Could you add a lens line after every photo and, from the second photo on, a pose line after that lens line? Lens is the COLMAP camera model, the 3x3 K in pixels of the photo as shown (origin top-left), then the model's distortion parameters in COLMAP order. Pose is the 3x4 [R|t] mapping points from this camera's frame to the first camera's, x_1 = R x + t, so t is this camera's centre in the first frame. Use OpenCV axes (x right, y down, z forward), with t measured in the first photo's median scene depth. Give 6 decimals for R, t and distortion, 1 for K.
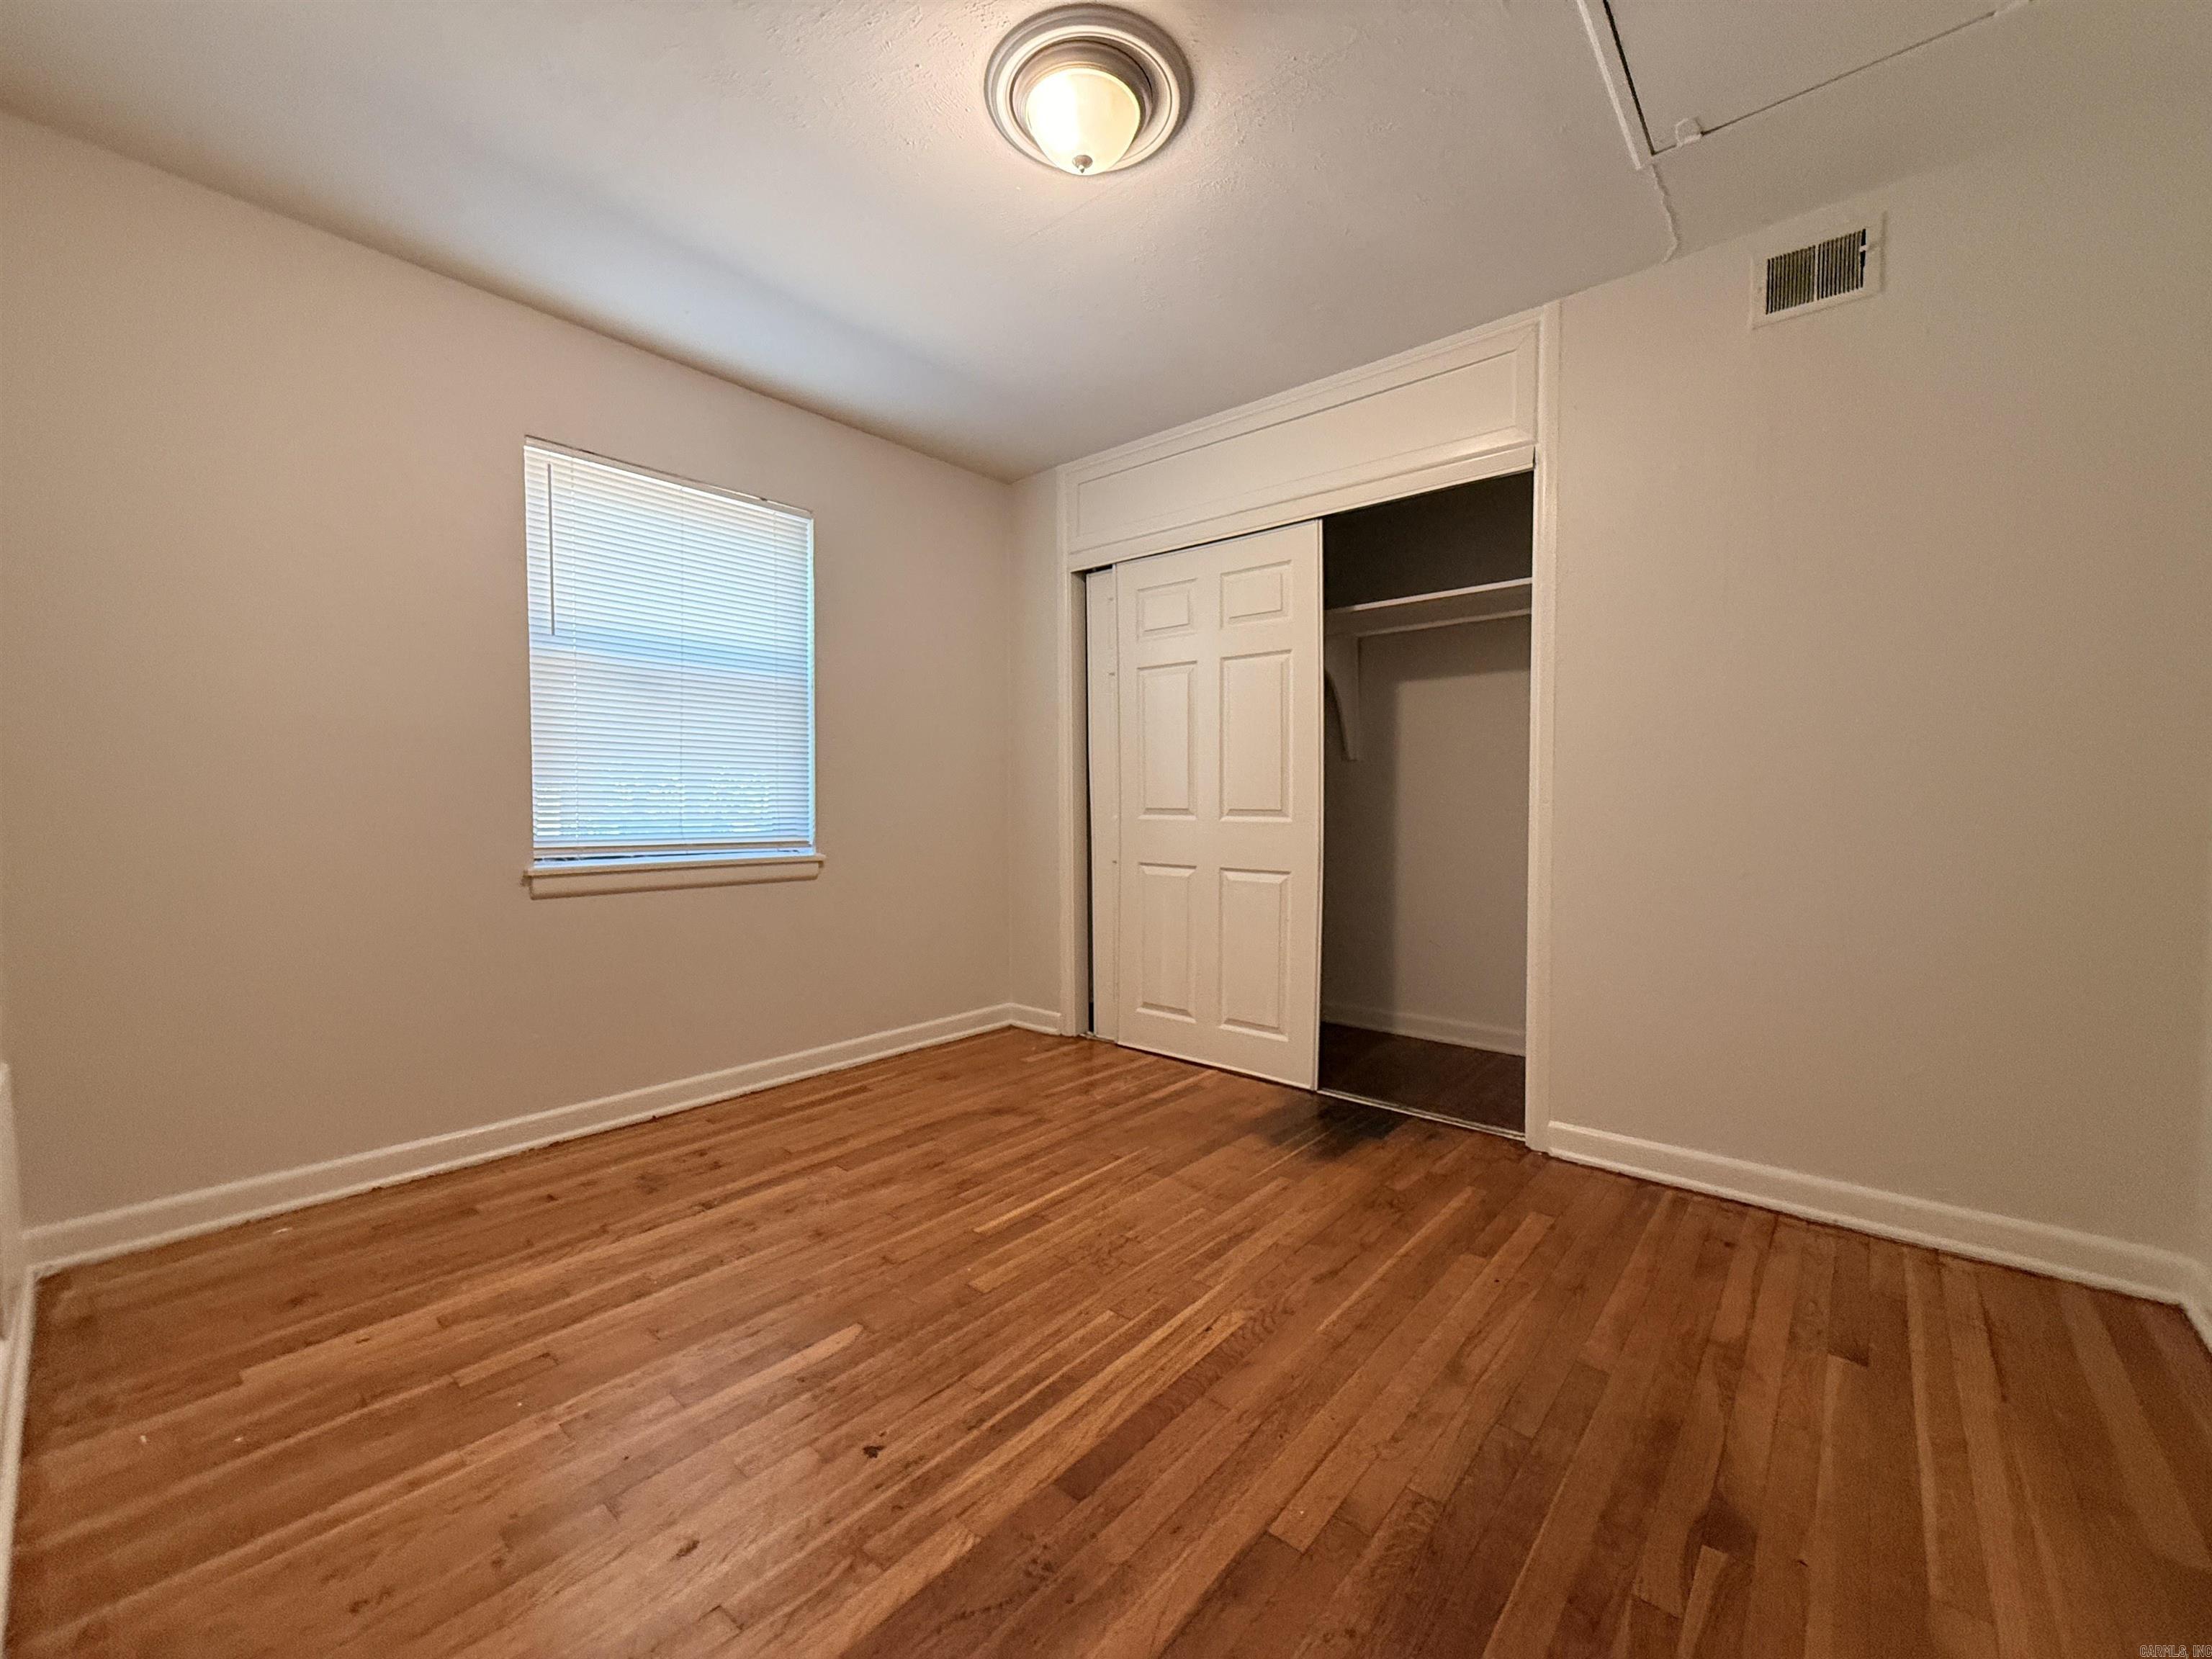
lens RADIAL K [[873.4, 0, 1098.6], [0, 873.4, 826.9], [0, 0, 1]] dist [-0.000452, 0.000446]
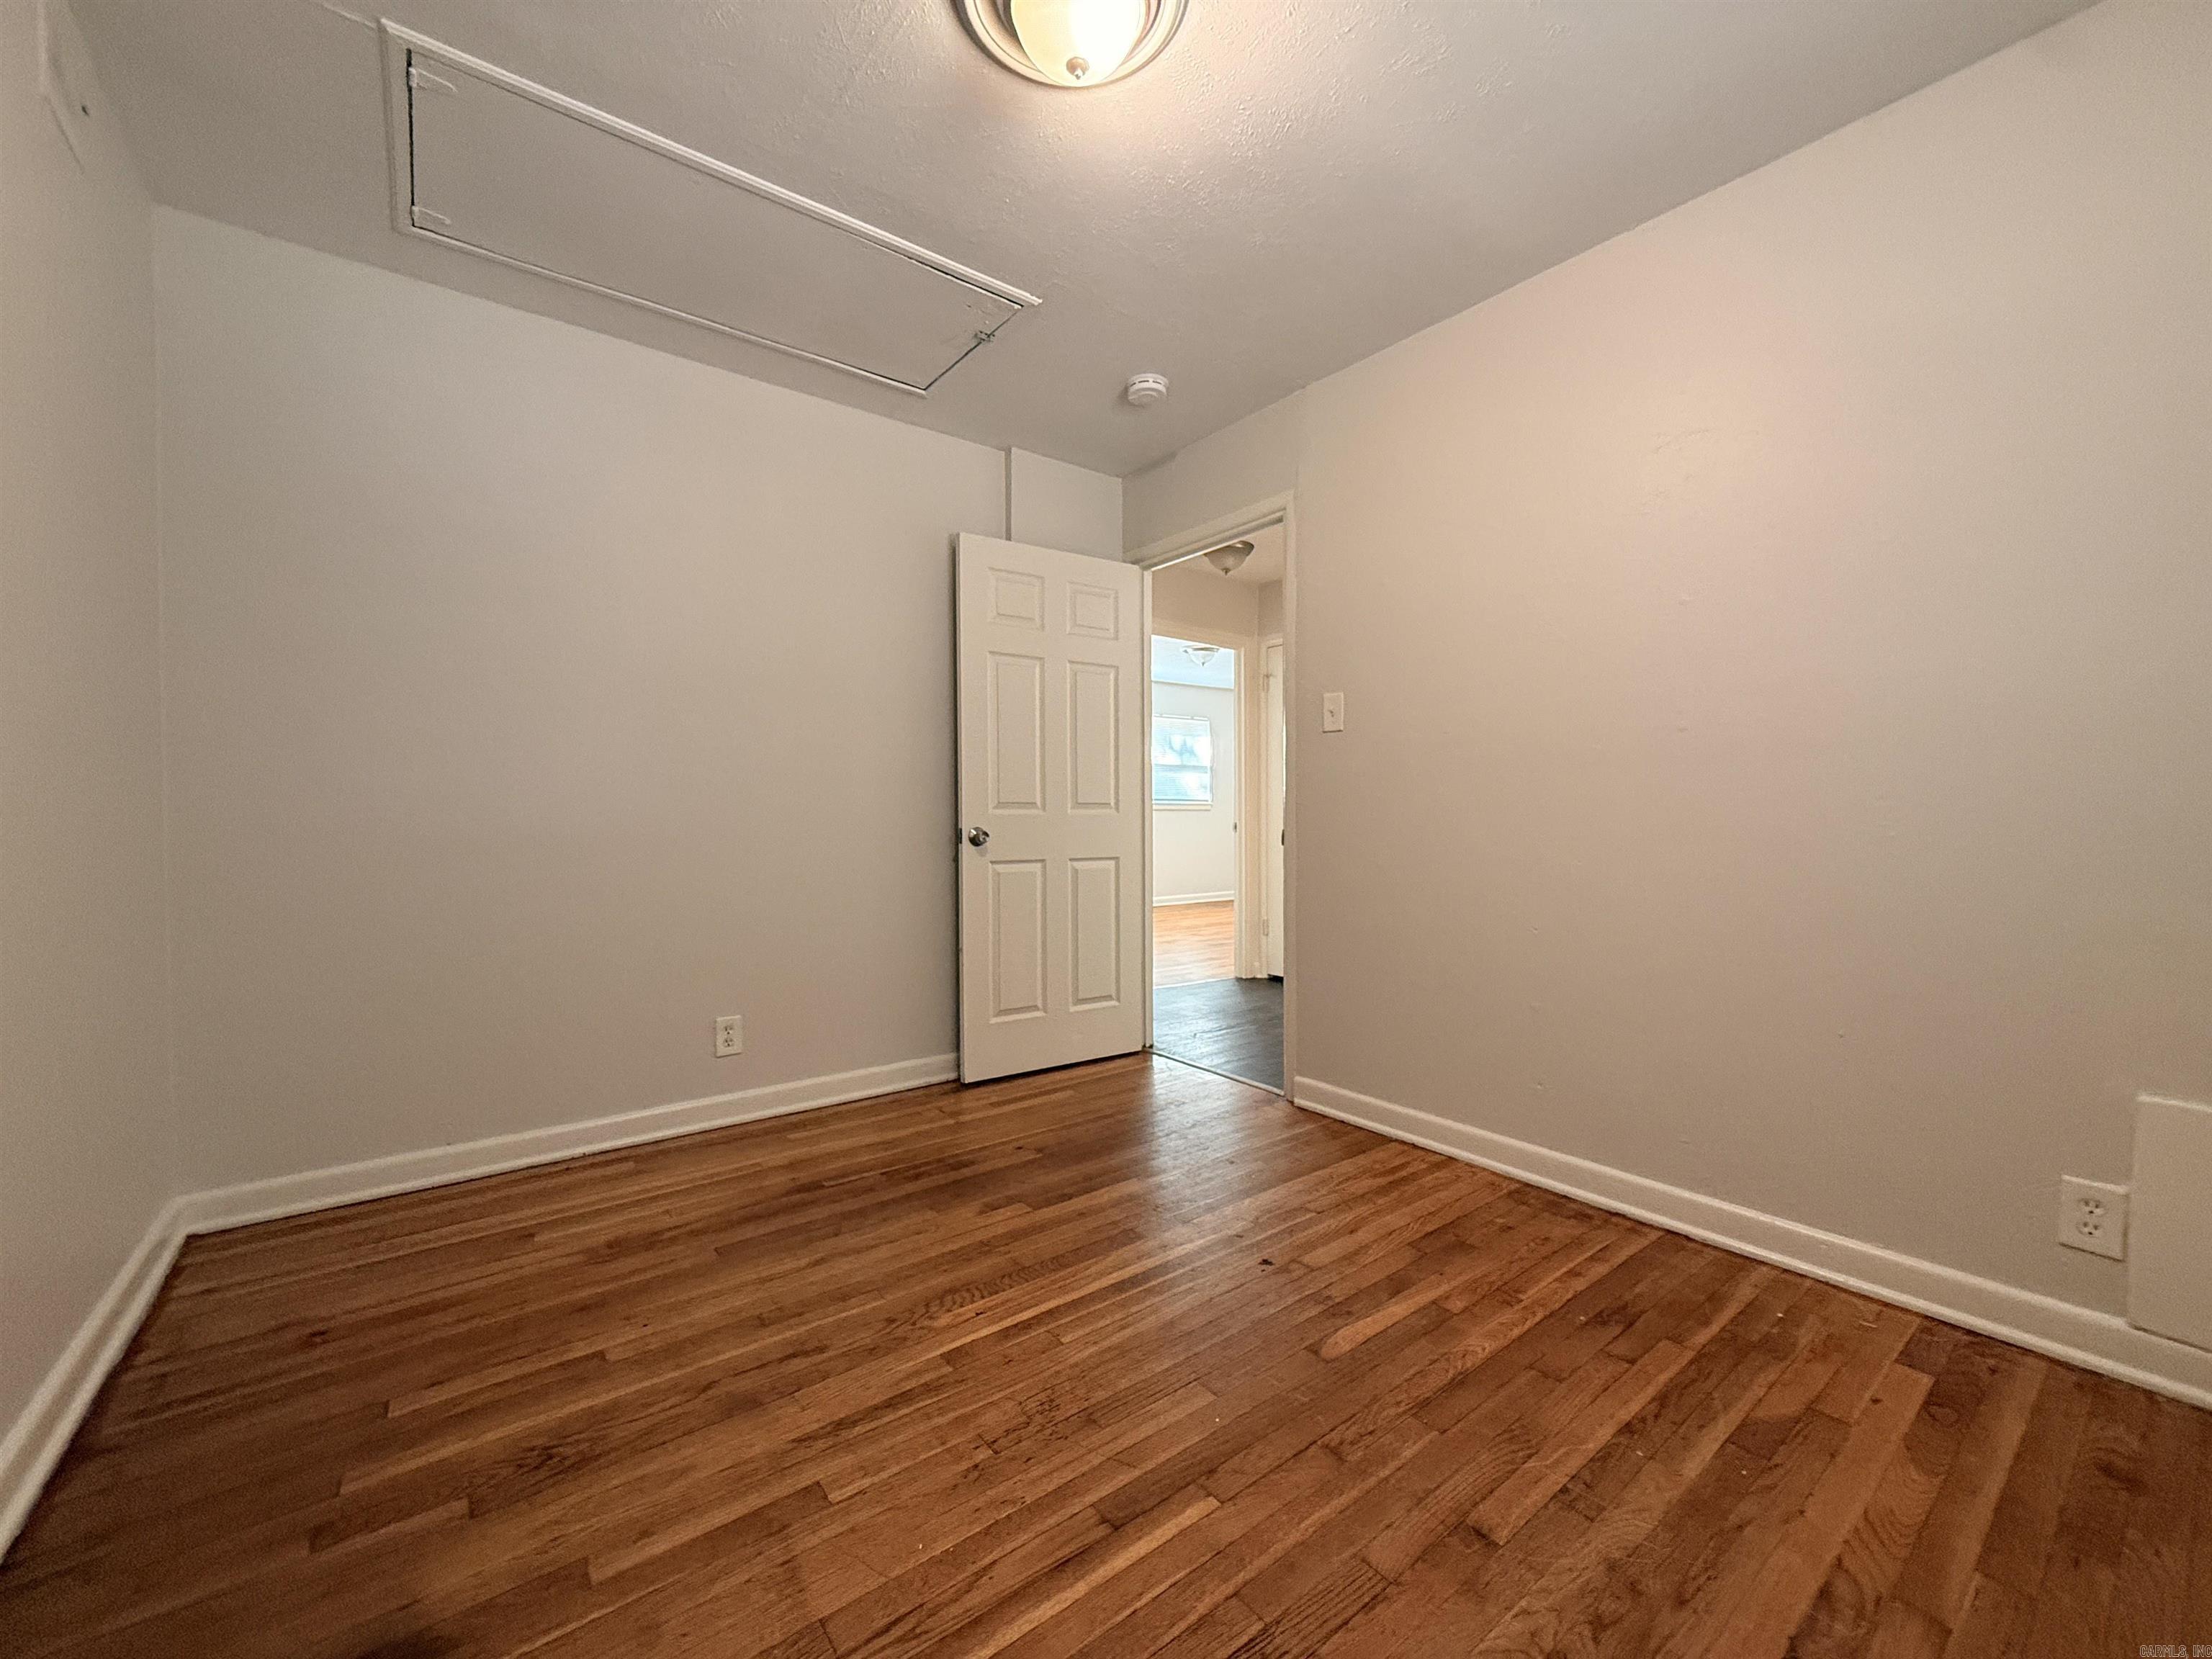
lens RADIAL K [[873.4, 0, 1098.6], [0, 873.4, 826.9], [0, 0, 1]] dist [-0.000452, 0.000446]
pose [[-0.978317, 0.000860, 0.207113, -0.230124], [0.007780, 0.999438, 0.032601, -0.042657], [-0.206969, 0.033505, -0.977774, 1.956687]]
